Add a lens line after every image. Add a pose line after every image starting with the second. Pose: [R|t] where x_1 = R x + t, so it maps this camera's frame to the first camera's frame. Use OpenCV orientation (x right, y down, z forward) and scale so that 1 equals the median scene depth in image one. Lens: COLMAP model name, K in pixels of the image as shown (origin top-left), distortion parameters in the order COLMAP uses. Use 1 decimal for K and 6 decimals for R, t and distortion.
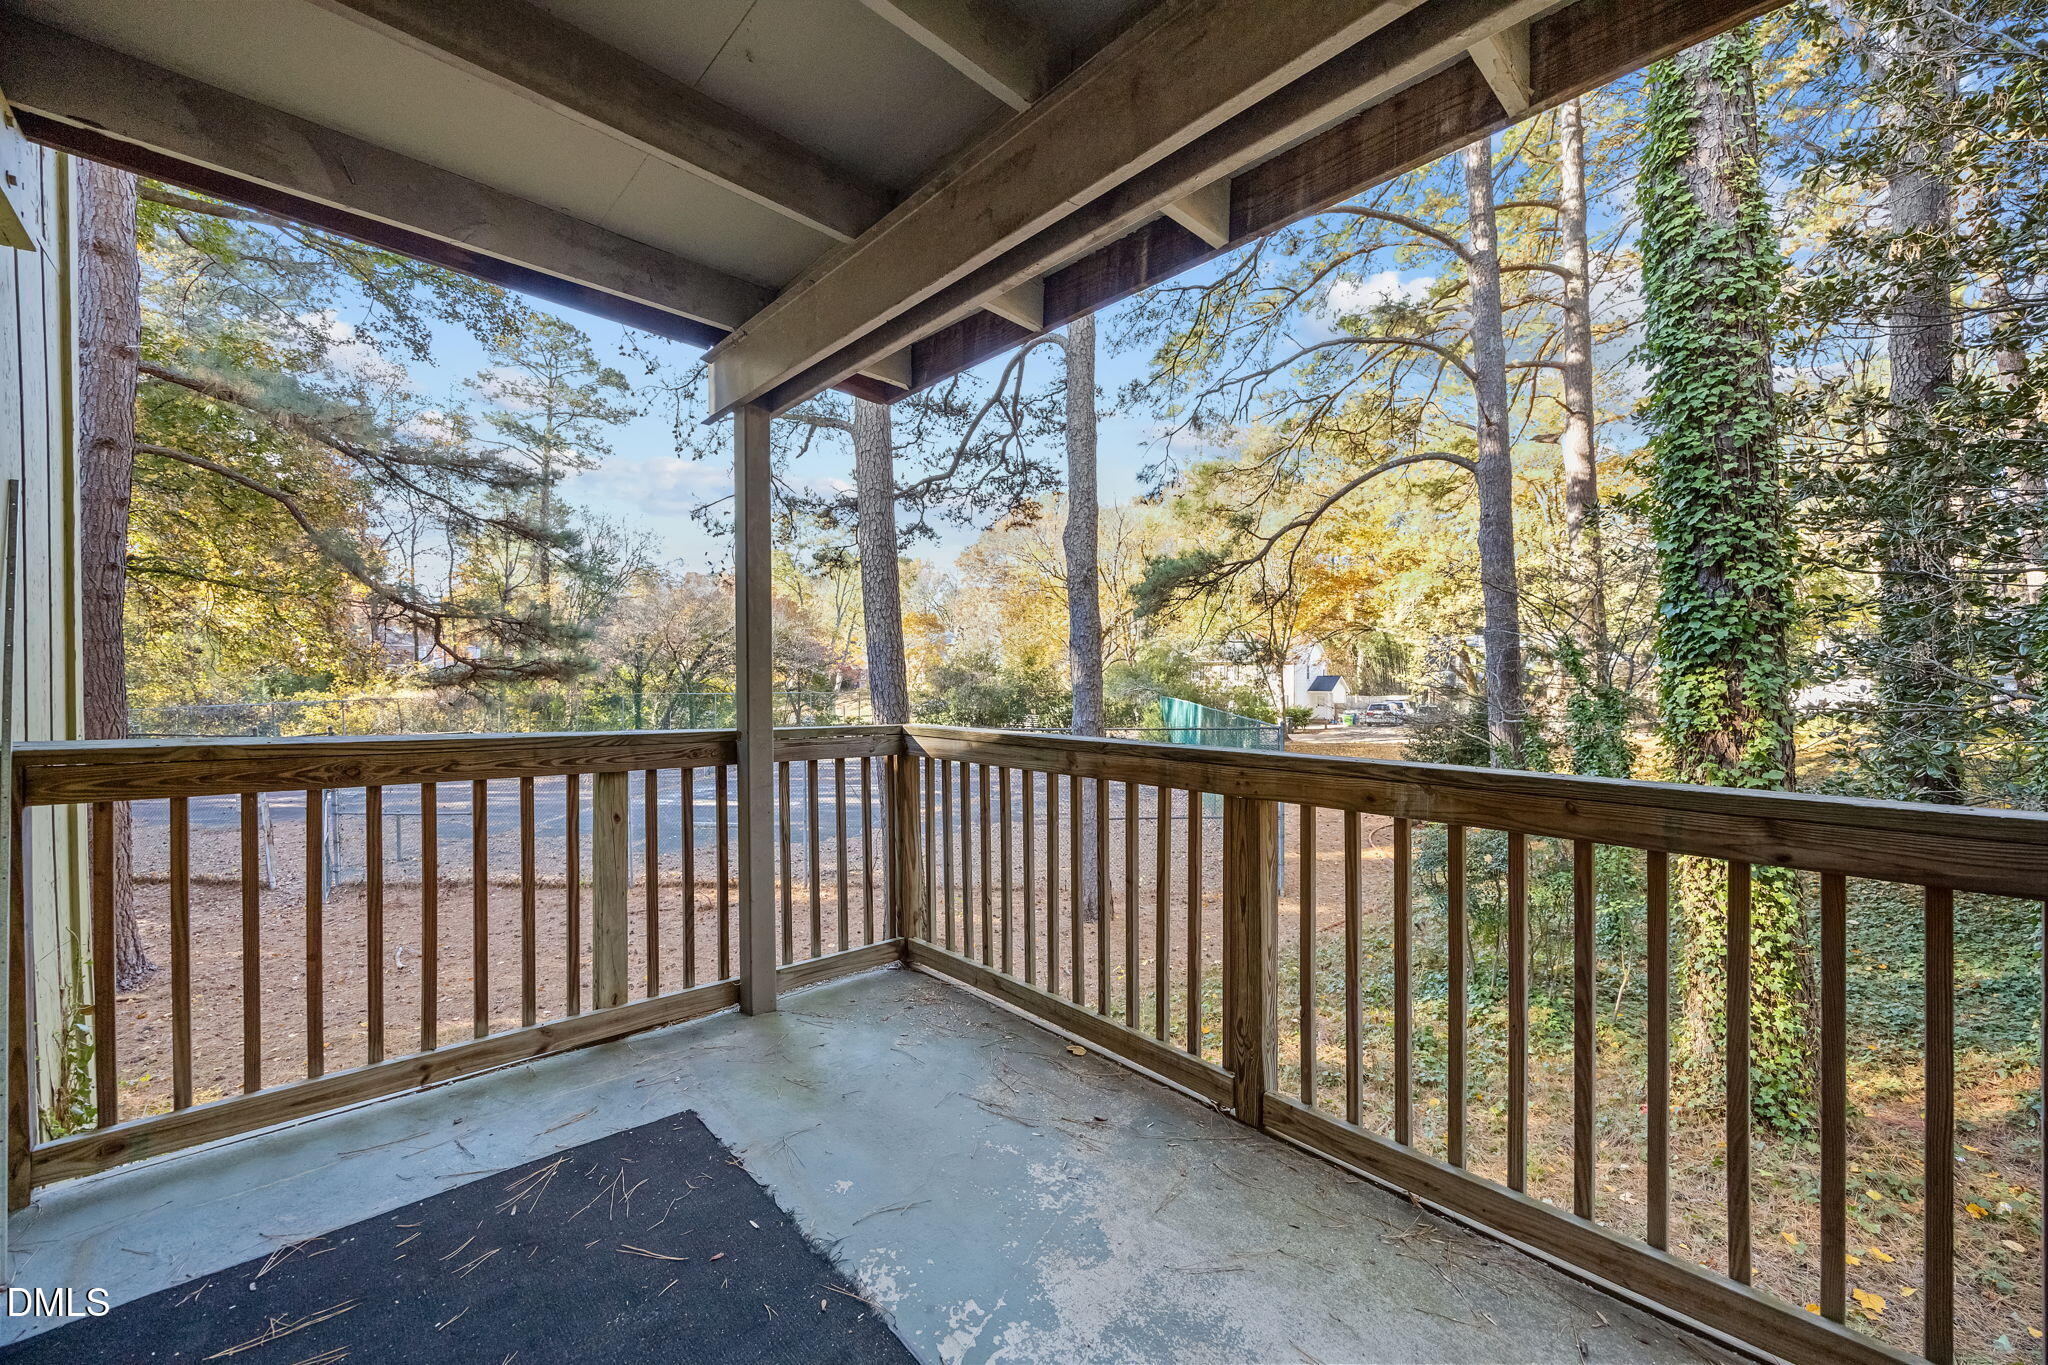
lens RADIAL K [[806.2, 0, 1031.1], [0, 806.2, 687.0], [0, 0, 1]] dist [-0.000208, 0.000355]
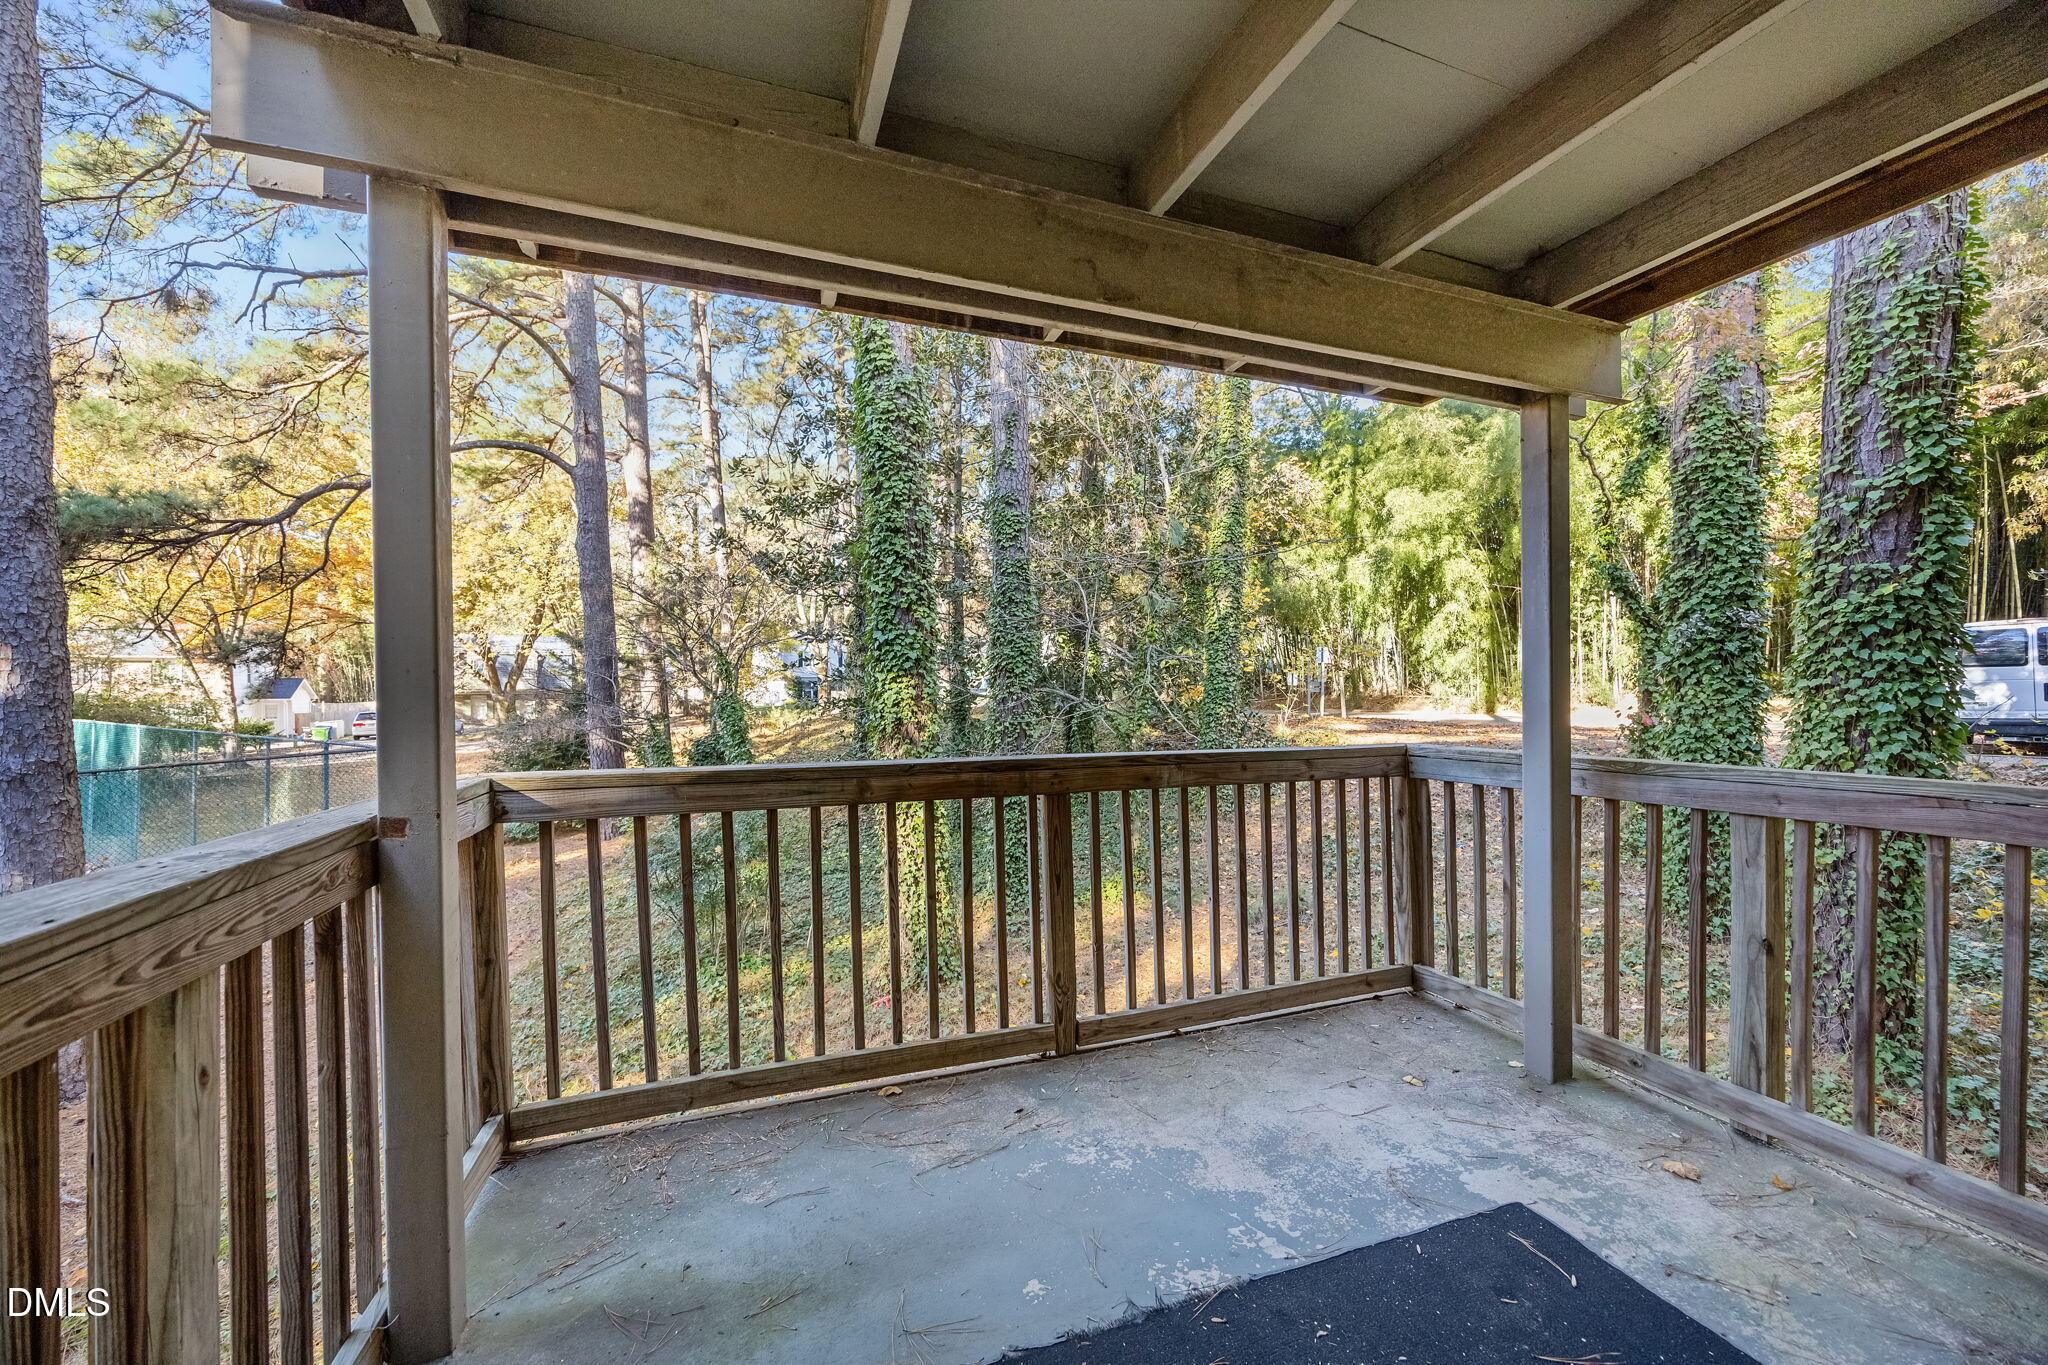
lens RADIAL K [[806.2, 0, 1031.1], [0, 806.2, 687.0], [0, 0, 1]] dist [-0.000208, 0.000355]
pose [[0.372585, -0.012168, 0.927918, -0.167604], [0.011649, 0.999897, 0.008434, -0.007369], [-0.927925, 0.007667, 0.372688, 0.107360]]
